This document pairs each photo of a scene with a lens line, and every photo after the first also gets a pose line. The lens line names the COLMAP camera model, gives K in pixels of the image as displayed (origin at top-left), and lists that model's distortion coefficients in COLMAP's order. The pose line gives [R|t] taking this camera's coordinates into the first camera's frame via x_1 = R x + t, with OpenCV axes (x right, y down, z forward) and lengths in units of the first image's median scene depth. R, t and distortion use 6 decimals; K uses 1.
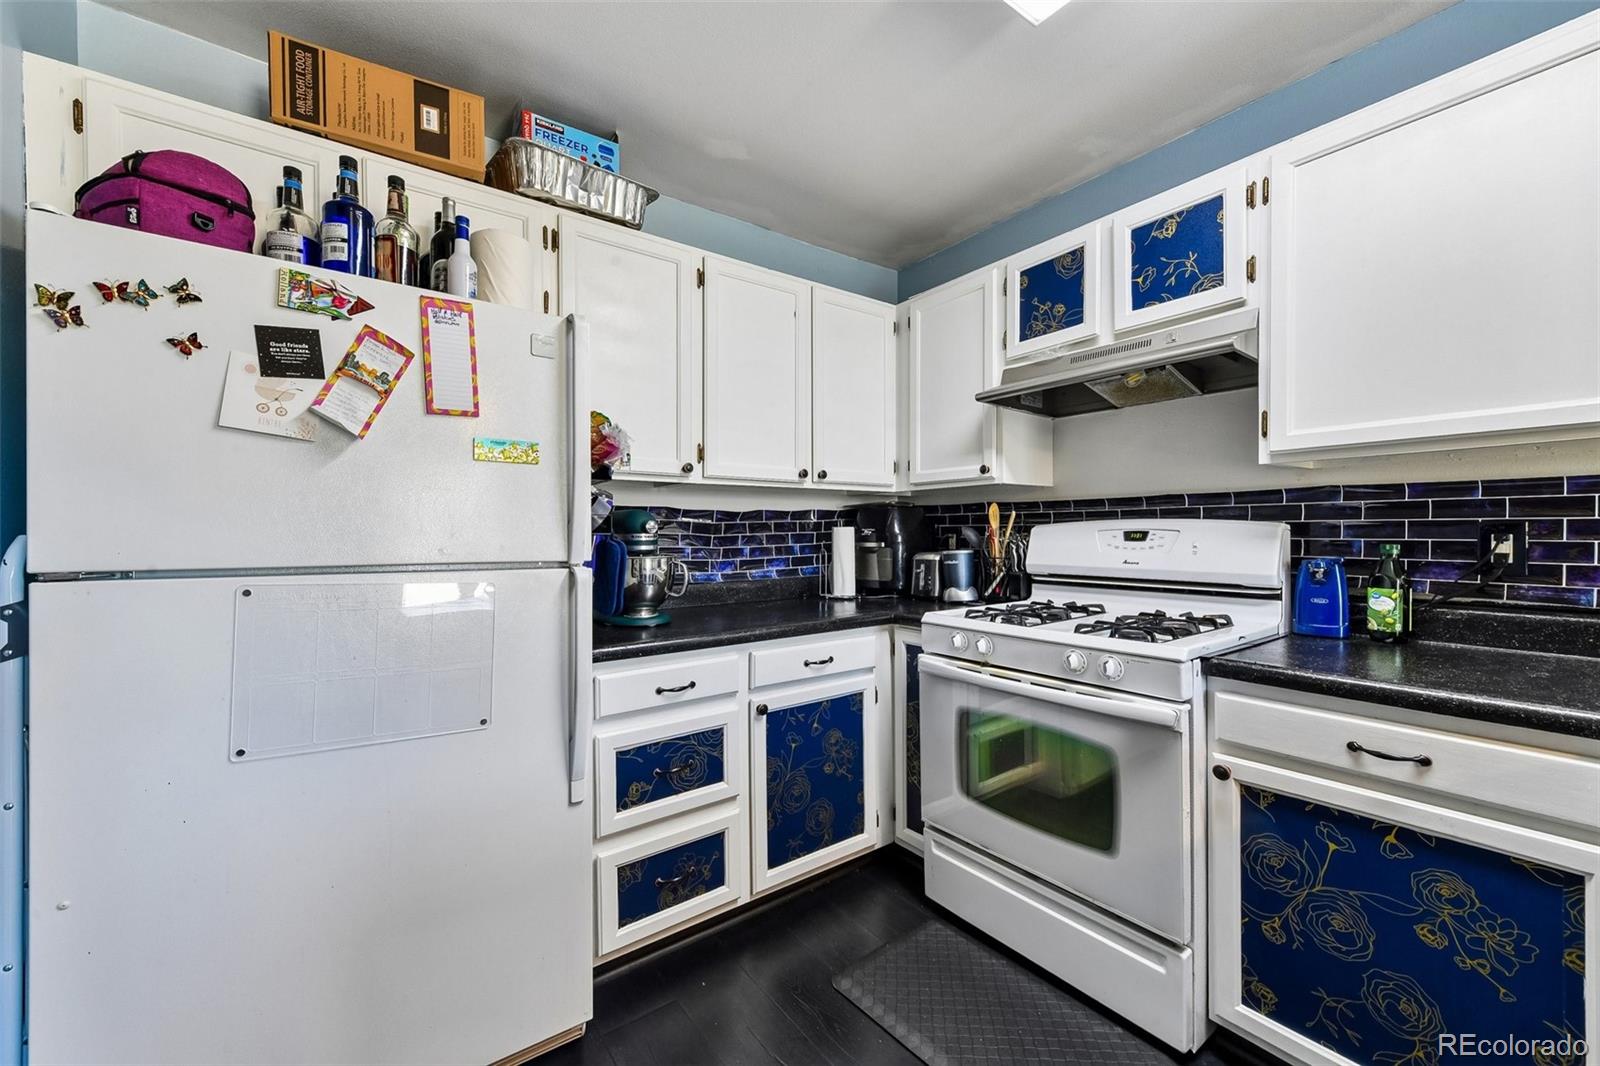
lens RADIAL K [[634.7, 0, 805.4], [0, 634.7, 539.8], [0, 0, 1]] dist [0.005304, -0.001253]
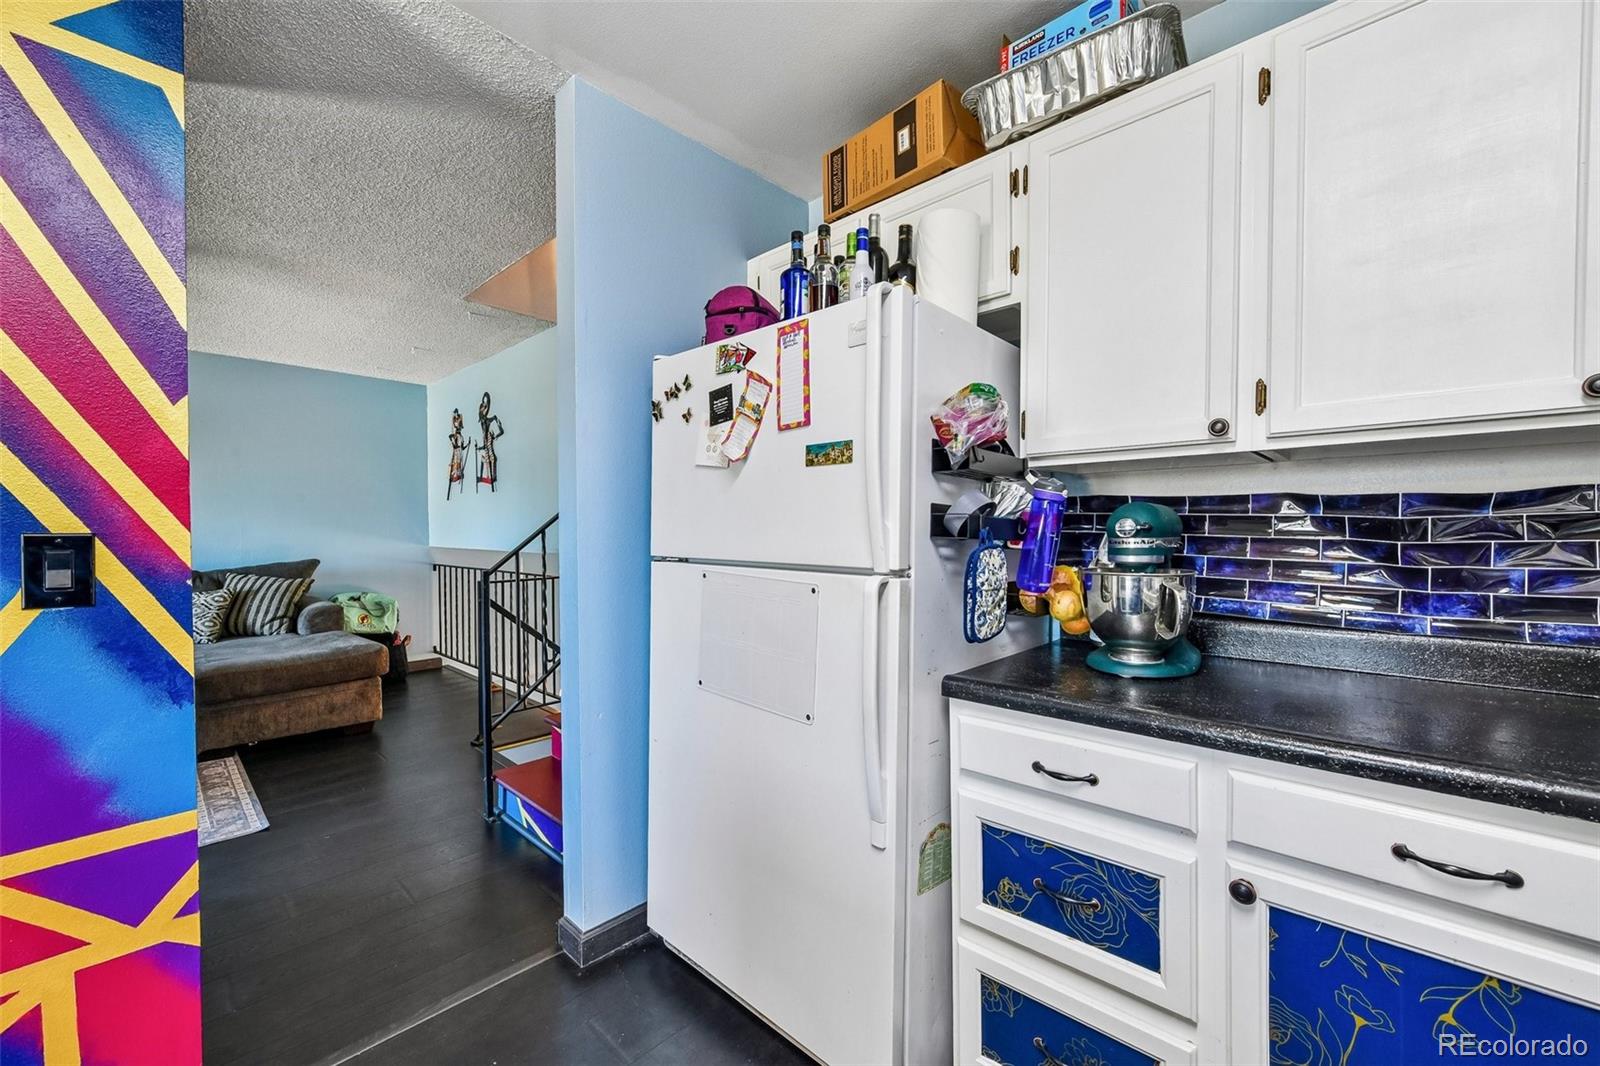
lens RADIAL K [[634.7, 0, 812.3], [0, 634.7, 538.8], [0, 0, 1]] dist [0.005304, -0.001253]
pose [[0.185772, 0.012290, -0.982516, 0.403748], [-0.012024, 0.999875, 0.010233, -0.013178], [0.982519, 0.009913, 0.185896, 0.639238]]
